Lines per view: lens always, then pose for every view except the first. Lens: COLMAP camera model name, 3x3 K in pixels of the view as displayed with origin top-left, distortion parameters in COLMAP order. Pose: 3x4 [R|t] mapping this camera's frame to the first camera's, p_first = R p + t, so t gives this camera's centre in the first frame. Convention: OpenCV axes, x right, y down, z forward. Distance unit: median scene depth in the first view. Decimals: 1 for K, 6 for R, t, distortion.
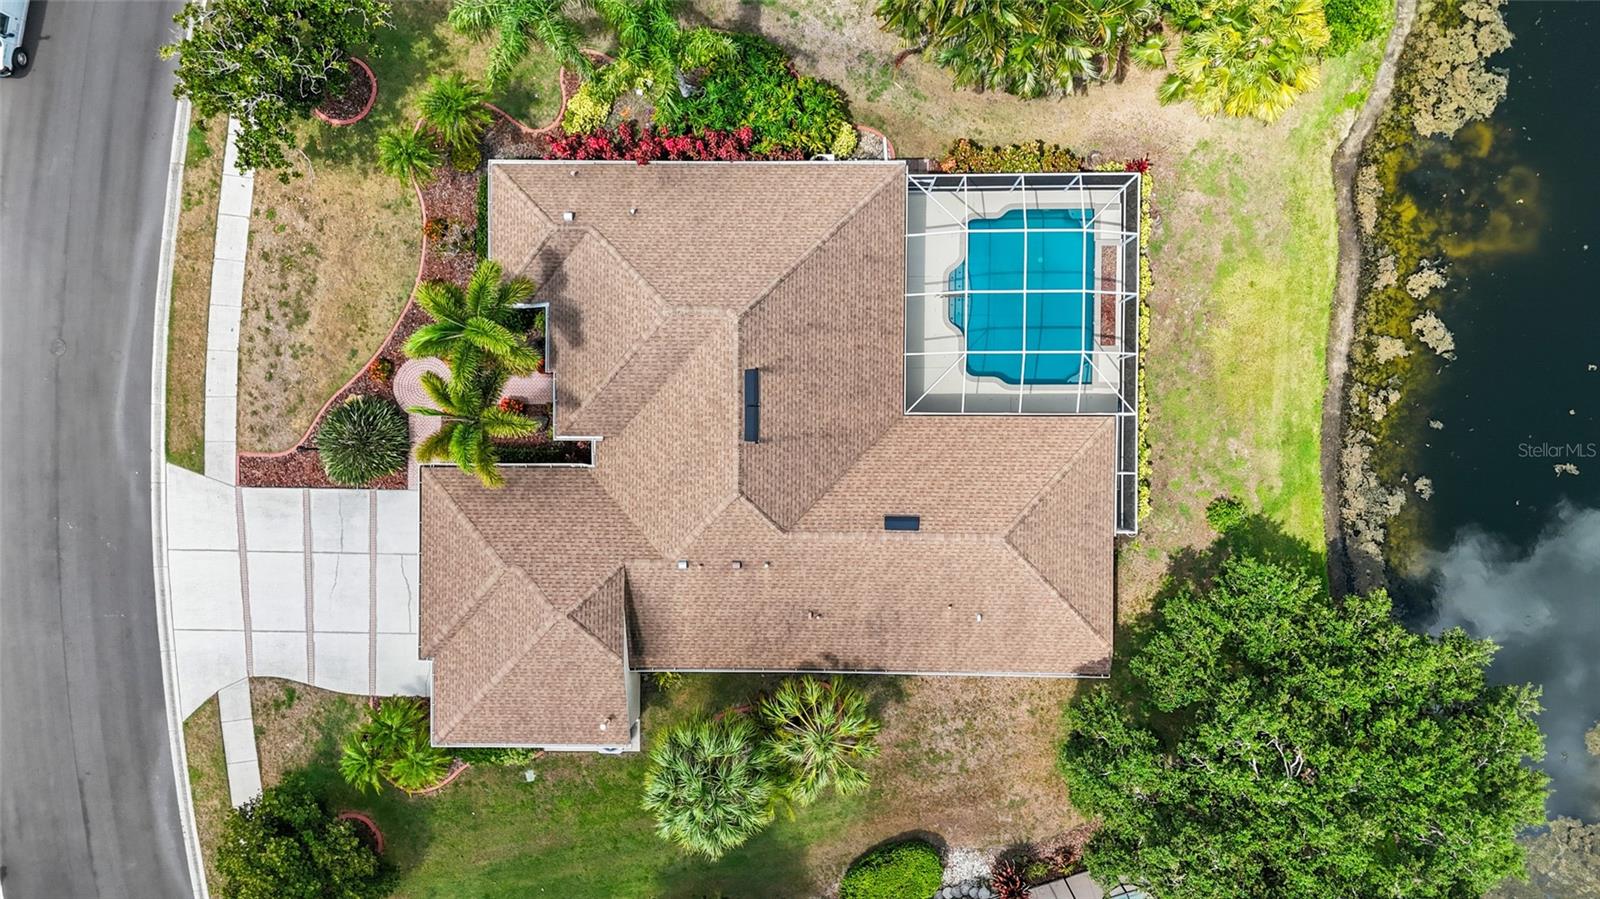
lens RADIAL K [[1183.8, 0, 800.0], [0, 1183.8, 449.5], [0, 0, 1]] dist [0.066179, -0.064568]
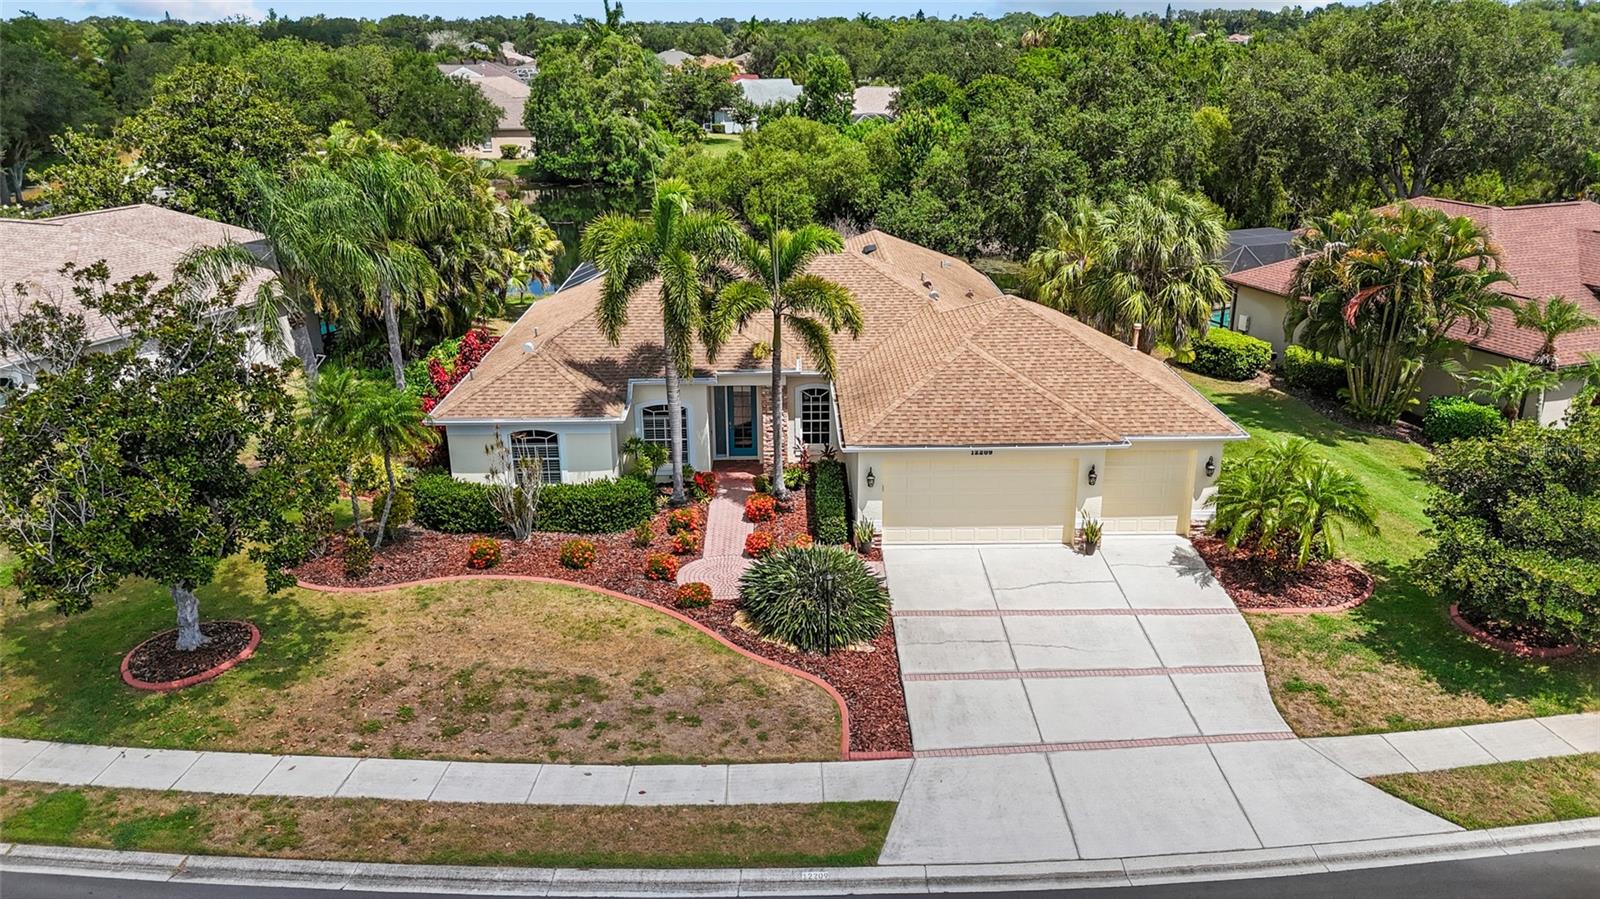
lens RADIAL K [[1179.0, 0, 800.0], [0, 1179.0, 449.5], [0, 0, 1]] dist [0.075619, -0.065902]
pose [[-0.019906, -0.298217, 0.954291, -0.891740], [0.999714, -0.018584, 0.015046, -0.020092], [0.013248, 0.954317, 0.298501, 0.738371]]
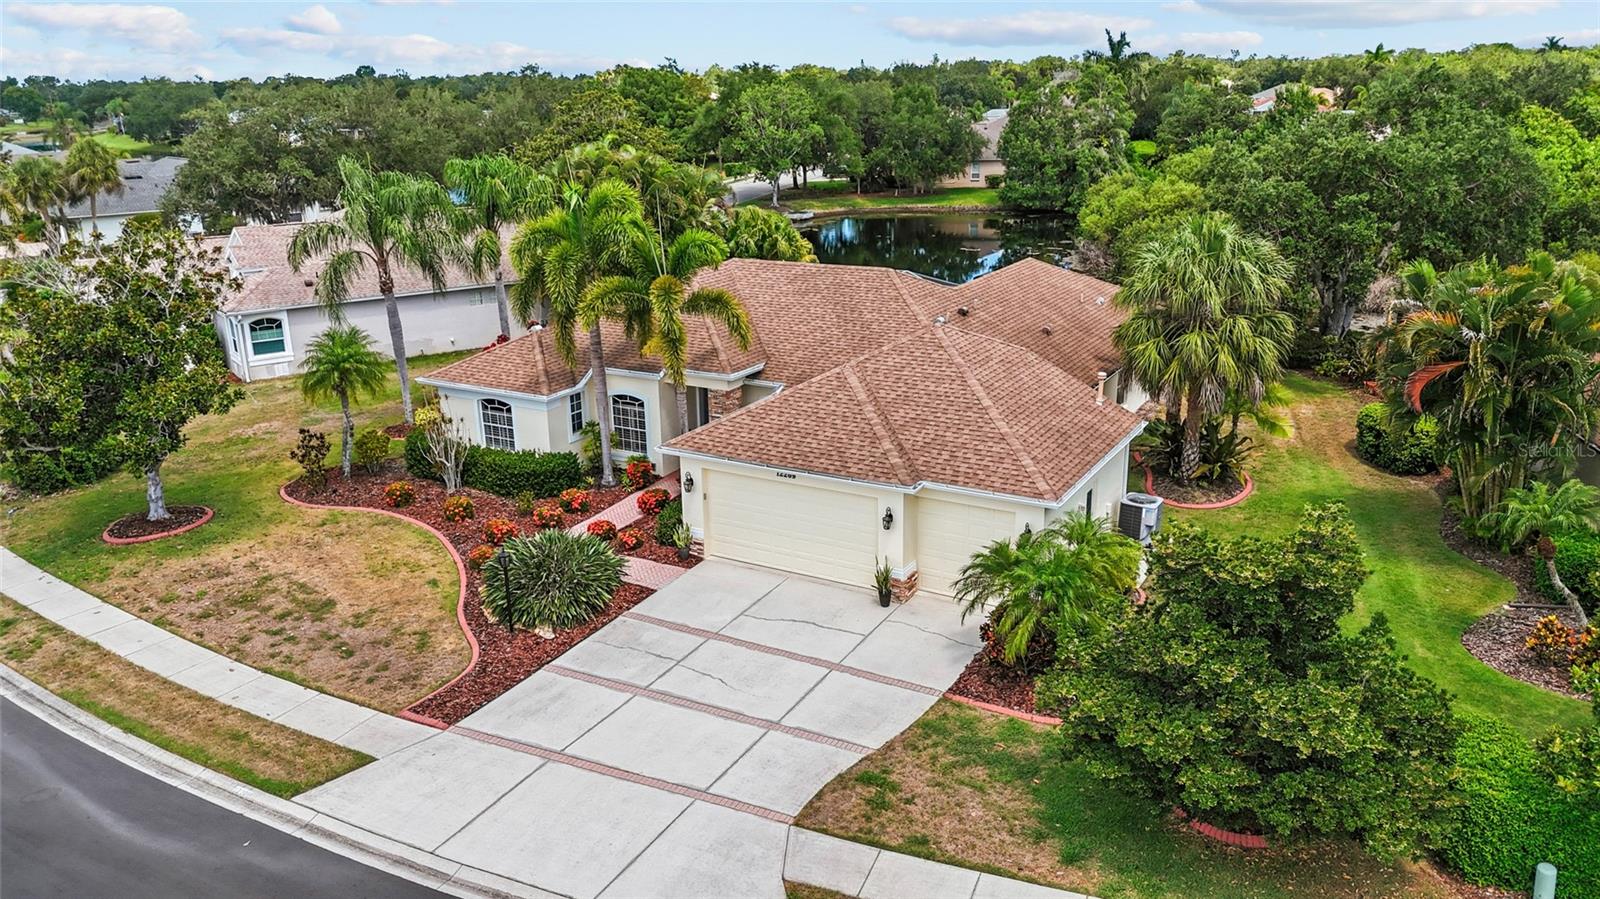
lens RADIAL K [[1179.0, 0, 800.0], [0, 1179.0, 449.5], [0, 0, 1]] dist [0.075619, -0.065902]
pose [[0.492049, -0.232885, 0.838840, -0.787027], [0.870560, 0.127501, -0.475257, 0.379431], [0.003728, 0.964110, 0.265477, 0.758176]]
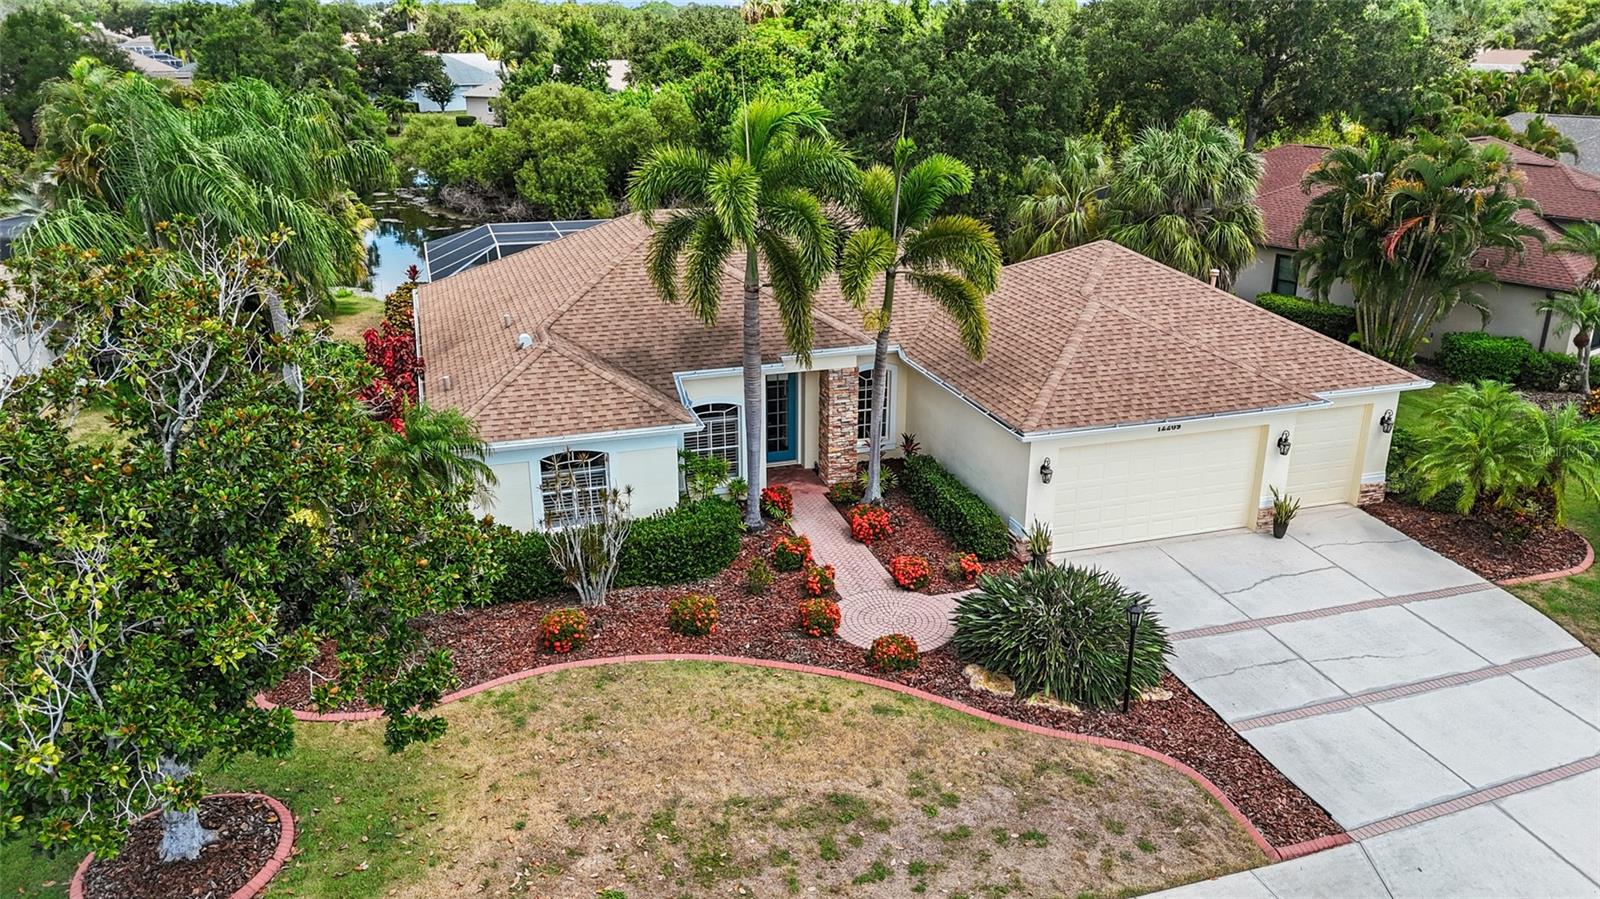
lens RADIAL K [[1183.8, 0, 800.0], [0, 1183.8, 449.5], [0, 0, 1]] dist [0.066179, -0.064568]
pose [[-0.309997, -0.288275, 0.905980, -0.711125], [0.950636, -0.107869, 0.290955, -0.218319], [0.013852, 0.951452, 0.307484, 0.778067]]
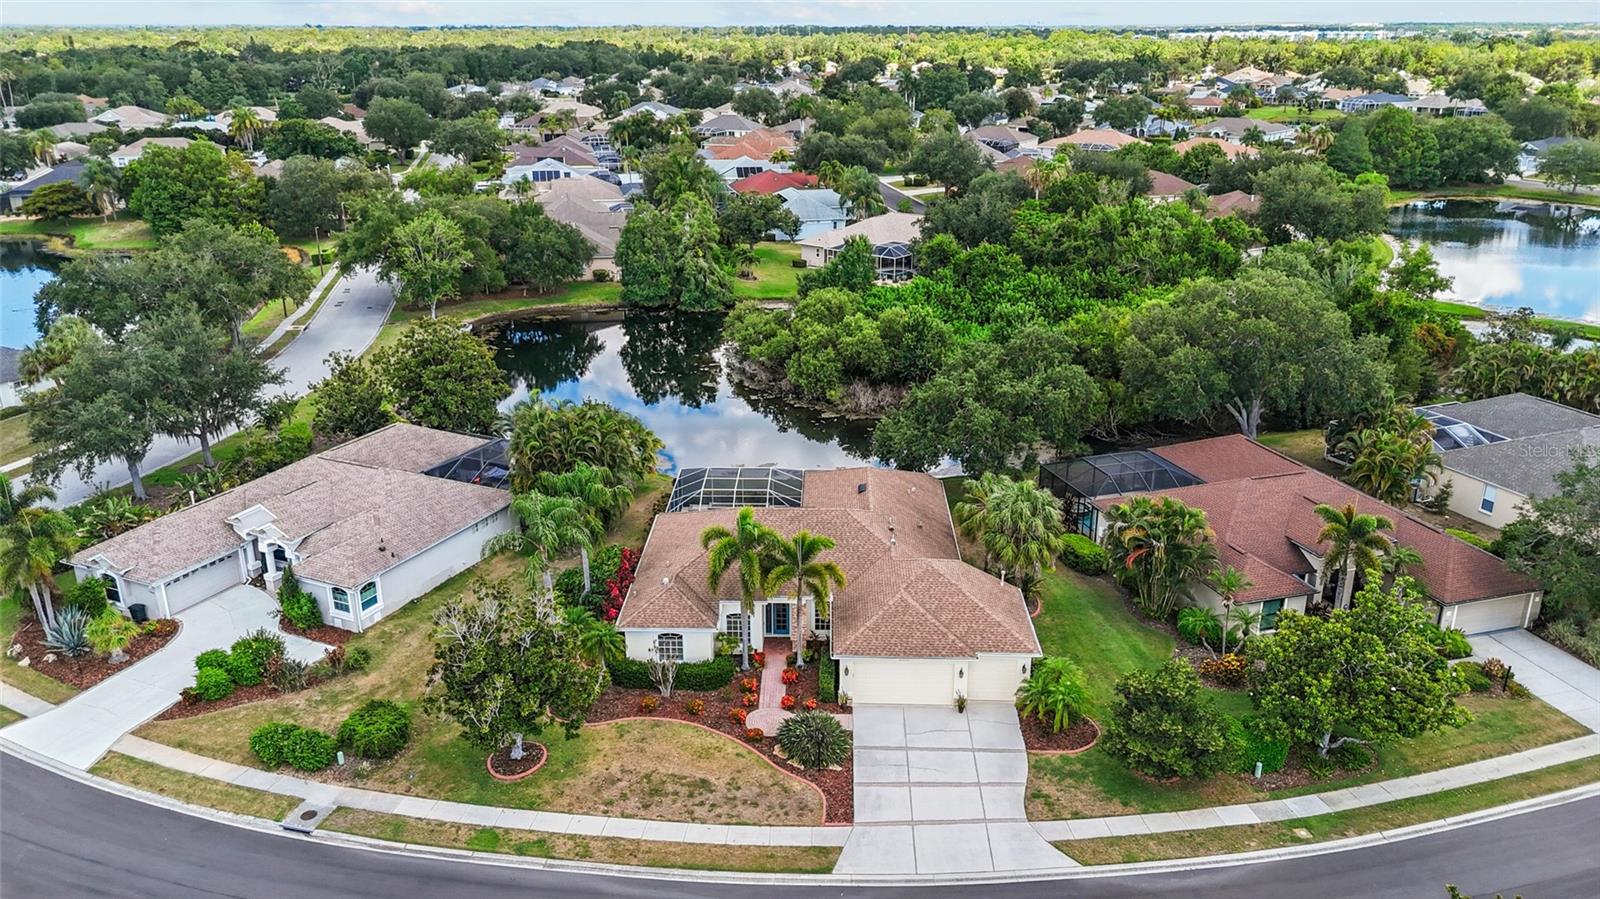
lens RADIAL K [[1183.8, 0, 800.0], [0, 1183.8, 449.5], [0, 0, 1]] dist [0.066179, -0.064568]
pose [[0.020931, -0.303101, 0.952728, -1.399441], [0.999769, 0.001728, -0.021415, 0.005050], [0.004844, 0.952957, 0.303068, 0.347648]]
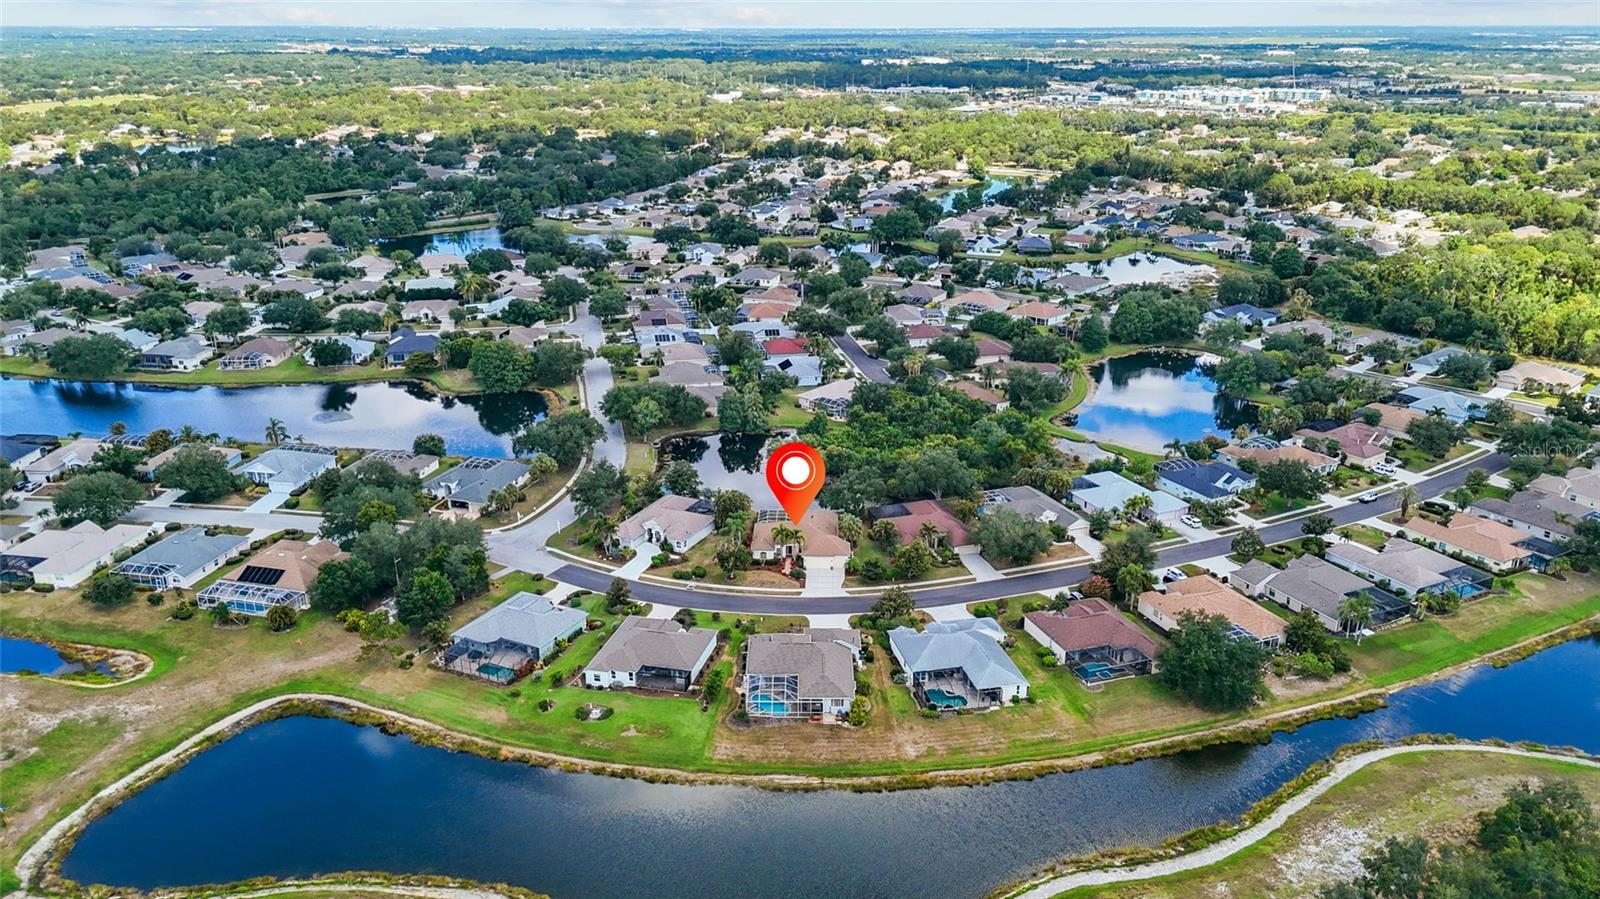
lens RADIAL K [[1183.8, 0, 800.0], [0, 1183.8, 449.5], [0, 0, 1]] dist [0.066179, -0.064568]
pose [[0.026568, -0.299138, 0.953840, -5.231094], [0.999642, 0.005021, -0.026269, 0.141507], [0.003069, 0.954196, 0.299165, -1.129155]]
